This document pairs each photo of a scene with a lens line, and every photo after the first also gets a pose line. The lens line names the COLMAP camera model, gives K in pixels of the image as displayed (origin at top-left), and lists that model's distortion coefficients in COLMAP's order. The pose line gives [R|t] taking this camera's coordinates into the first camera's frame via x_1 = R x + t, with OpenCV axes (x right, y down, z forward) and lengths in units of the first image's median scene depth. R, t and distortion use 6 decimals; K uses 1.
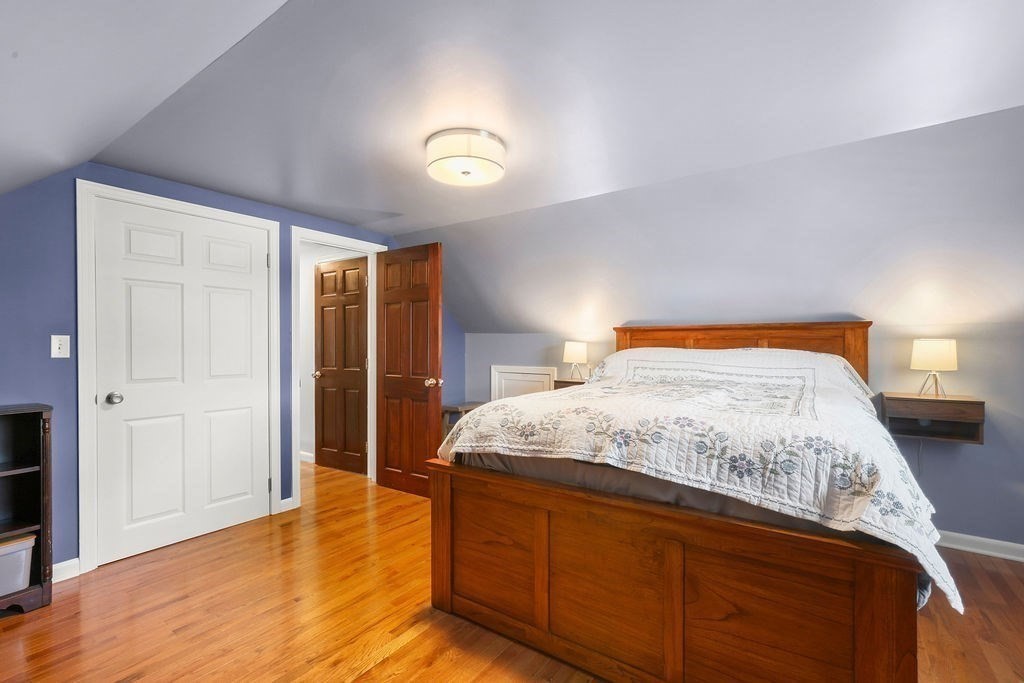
lens RADIAL K [[470.6, 0, 514.7], [0, 470.6, 343.7], [0, 0, 1]] dist [-0.019222, 0.000395]
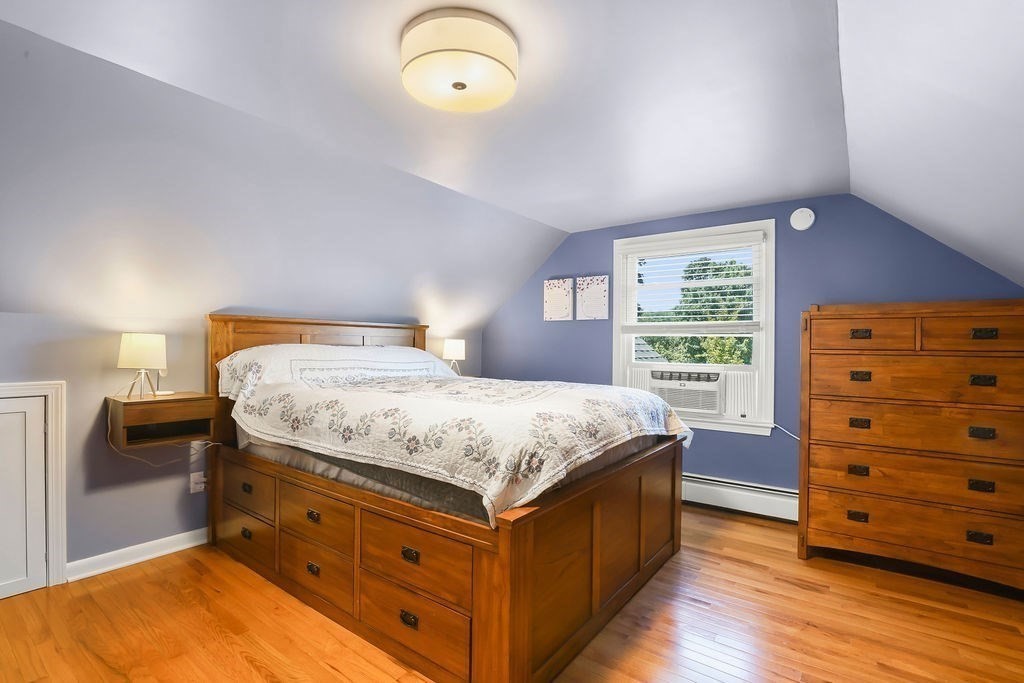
lens RADIAL K [[470.6, 0, 516.5], [0, 470.6, 347.1], [0, 0, 1]] dist [-0.019222, 0.000395]
pose [[0.032071, -0.003749, 0.999479, -0.527007], [-0.017813, 0.999832, 0.004322, 0.003132], [-0.999327, -0.017942, 0.031999, 0.607299]]
